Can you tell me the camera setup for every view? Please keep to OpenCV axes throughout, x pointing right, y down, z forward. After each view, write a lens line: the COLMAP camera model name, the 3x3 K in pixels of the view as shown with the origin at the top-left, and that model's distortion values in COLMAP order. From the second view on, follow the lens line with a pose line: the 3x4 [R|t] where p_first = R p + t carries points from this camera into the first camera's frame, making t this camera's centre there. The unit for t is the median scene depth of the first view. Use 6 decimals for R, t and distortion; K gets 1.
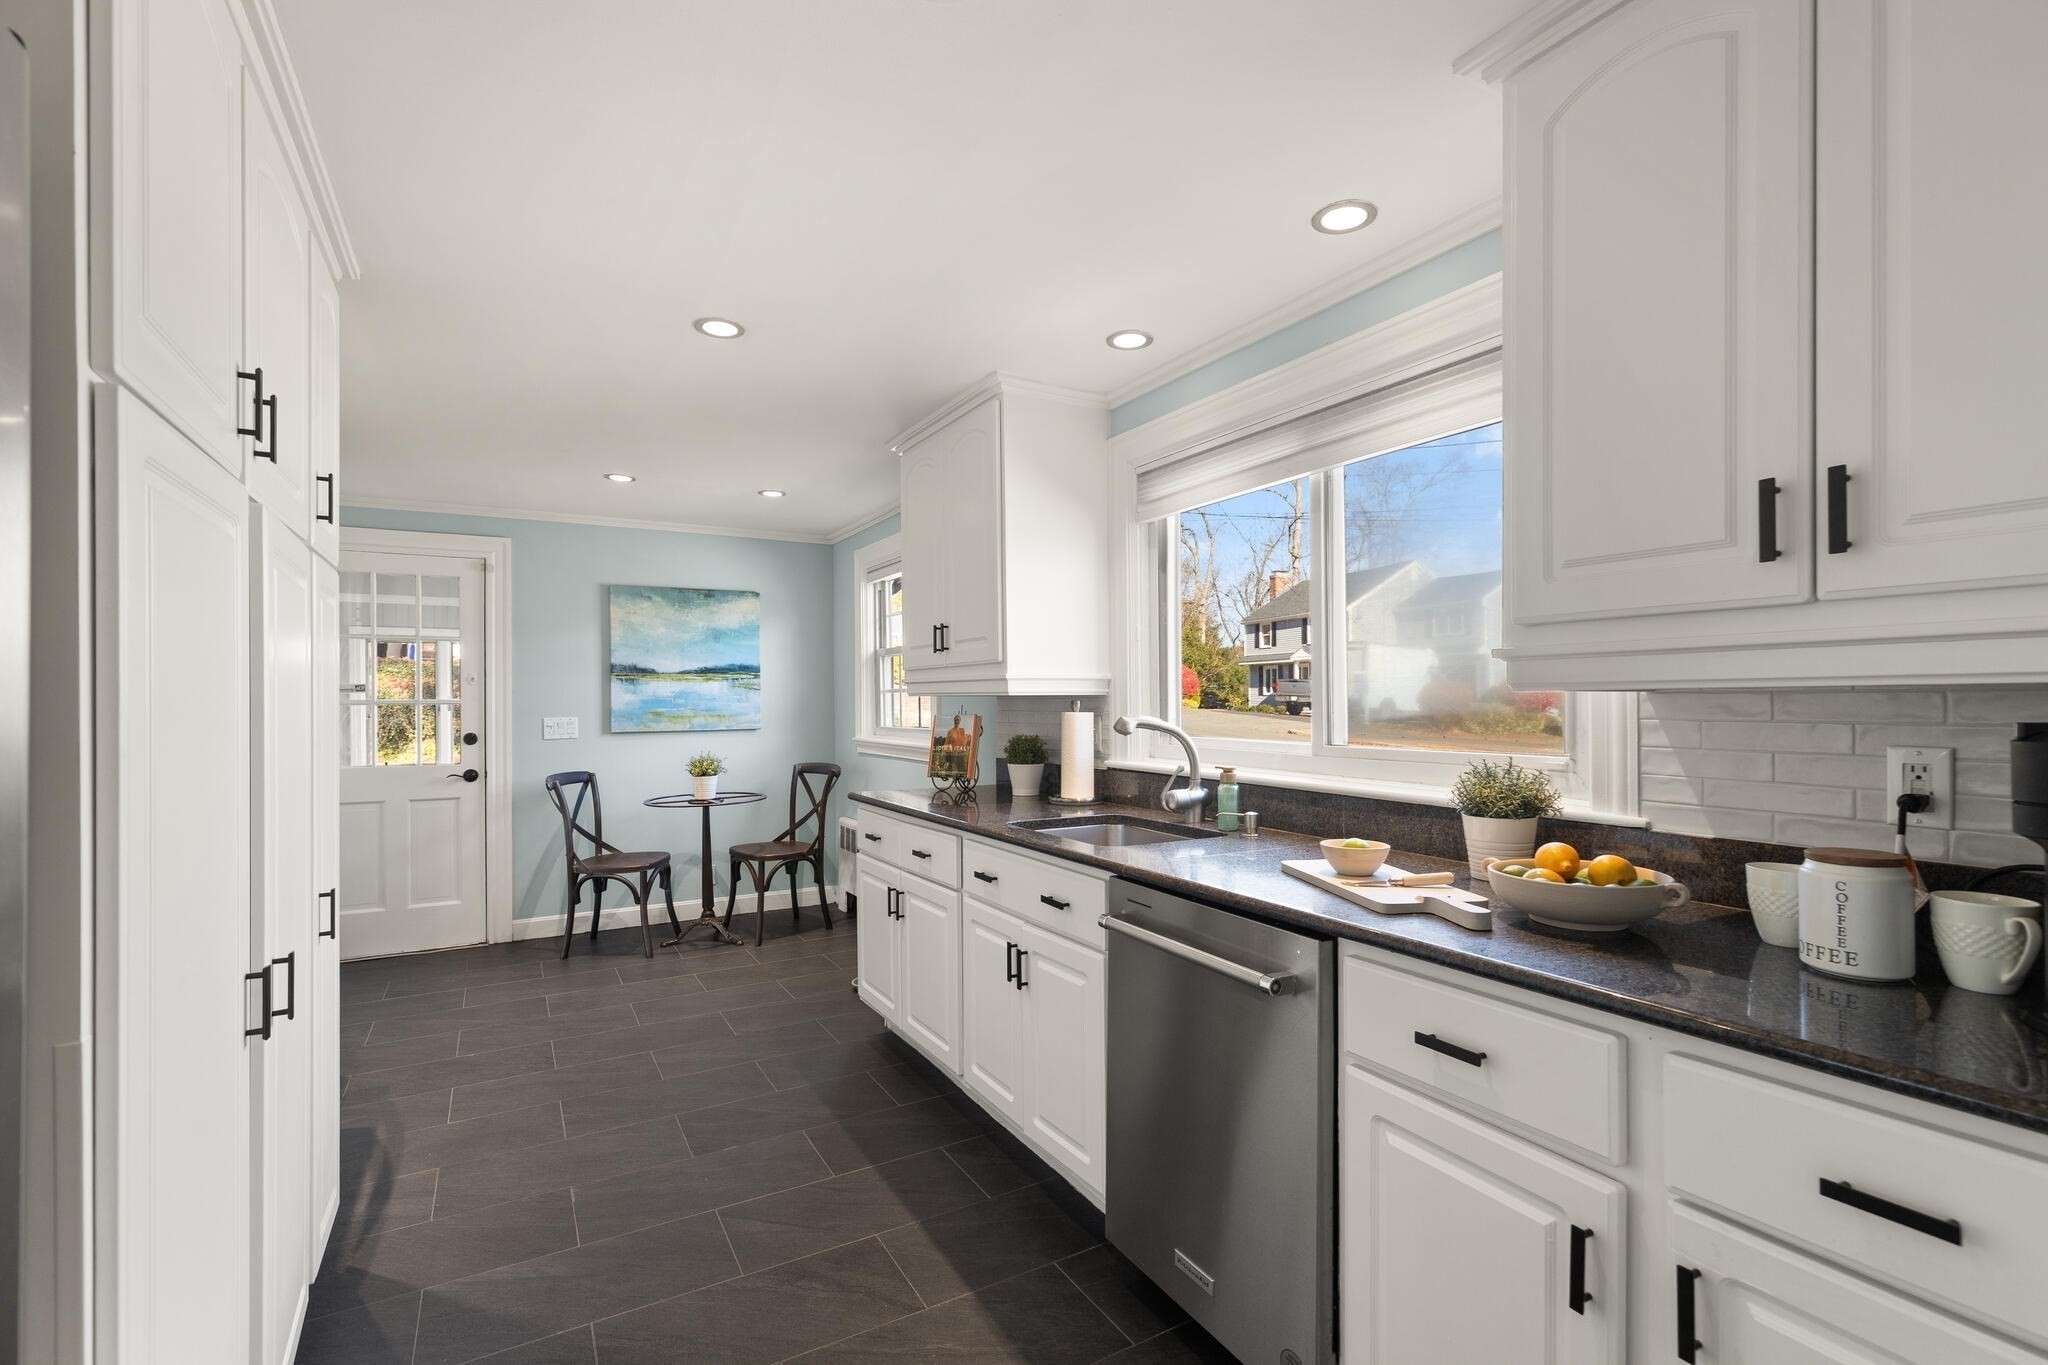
lens RADIAL K [[934.2, 0, 1027.0], [0, 934.2, 701.1], [0, 0, 1]] dist [0.011207, -0.000344]
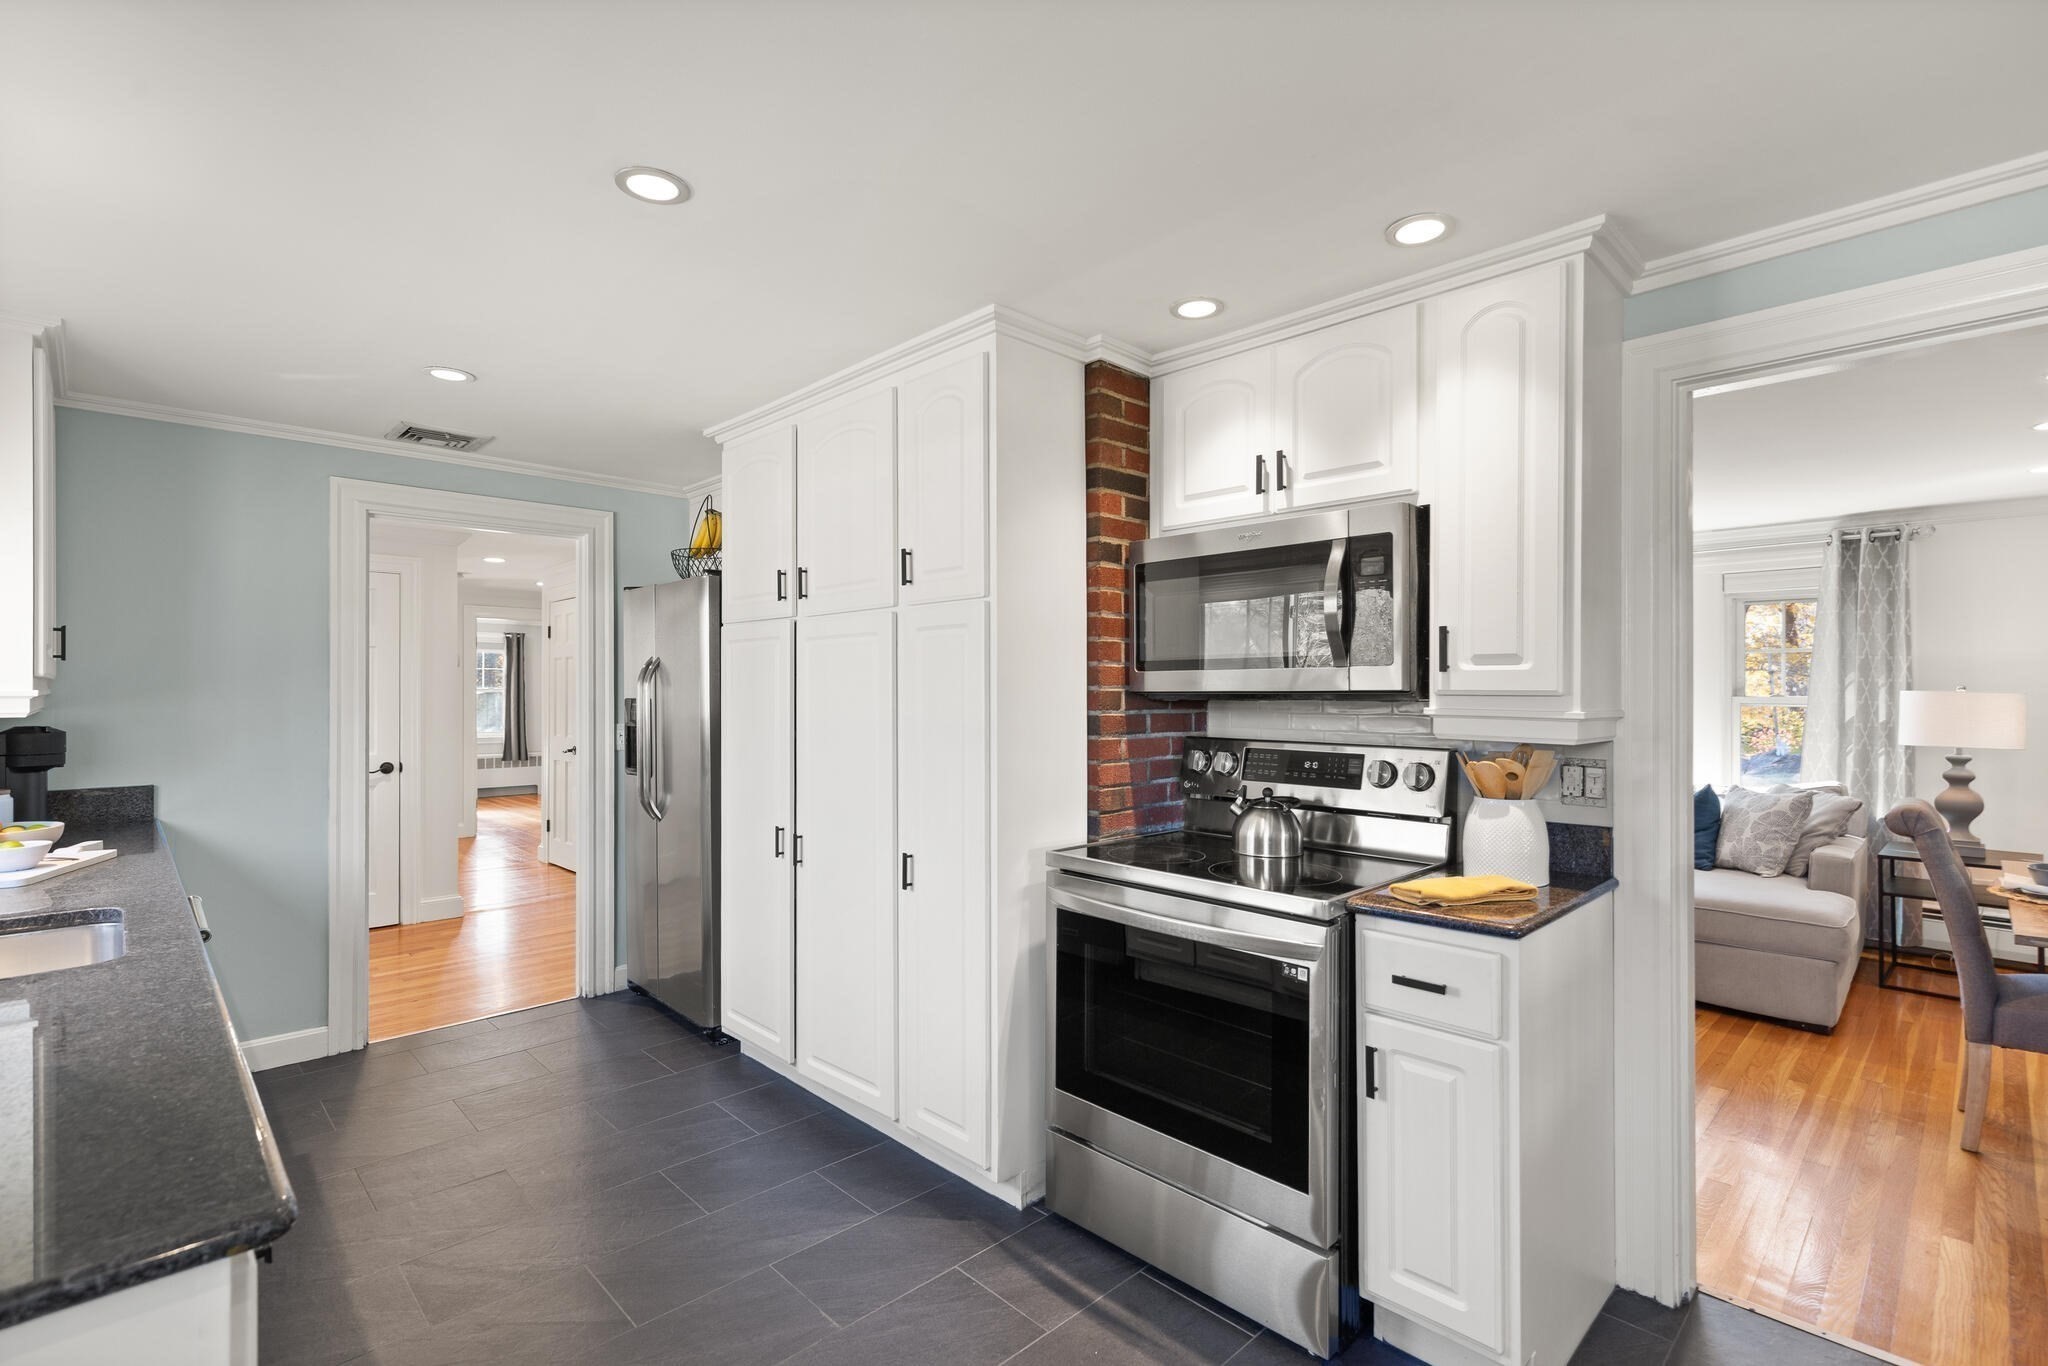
lens RADIAL K [[940.6, 0, 1024.0], [0, 940.6, 683.0], [0, 0, 1]] dist [0.003725, -0.000476]
pose [[-0.966595, 0.005643, -0.256248, -0.465658], [0.006592, 0.999974, -0.002843, -0.032418], [0.256225, -0.004438, -0.966607, 1.957357]]
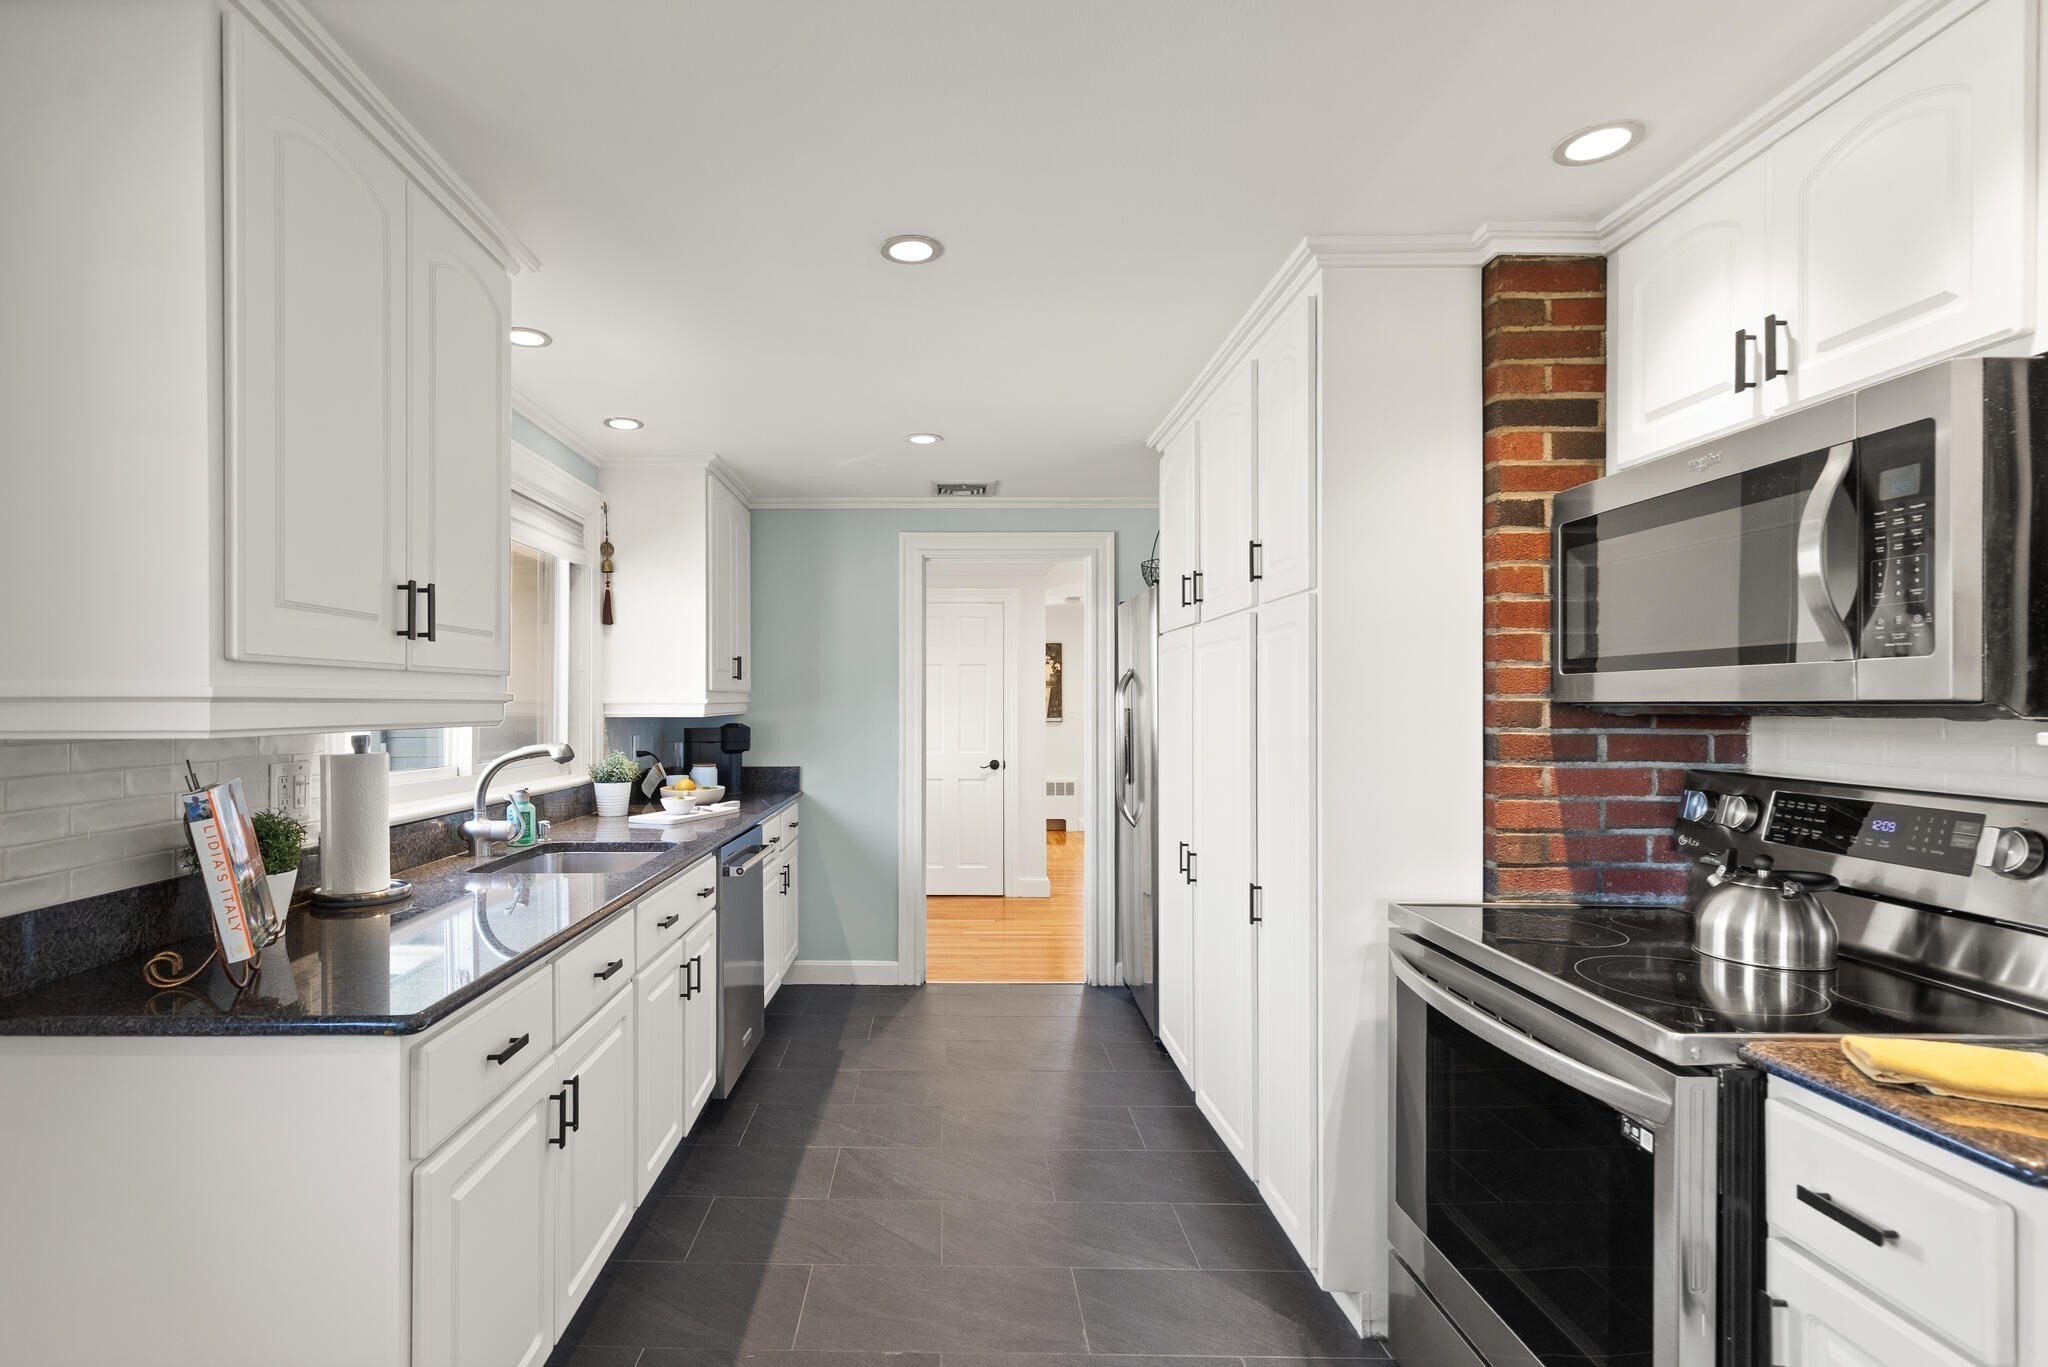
lens RADIAL K [[972.2, 0, 922.9], [0, 972.2, 704.2], [0, 0, 1]] dist [0.002160, -0.001656]
pose [[-0.859731, 0.004127, 0.510730, -0.840181], [0.005849, 0.999981, 0.001765, -0.027425], [-0.510713, 0.004505, -0.859739, 1.901095]]
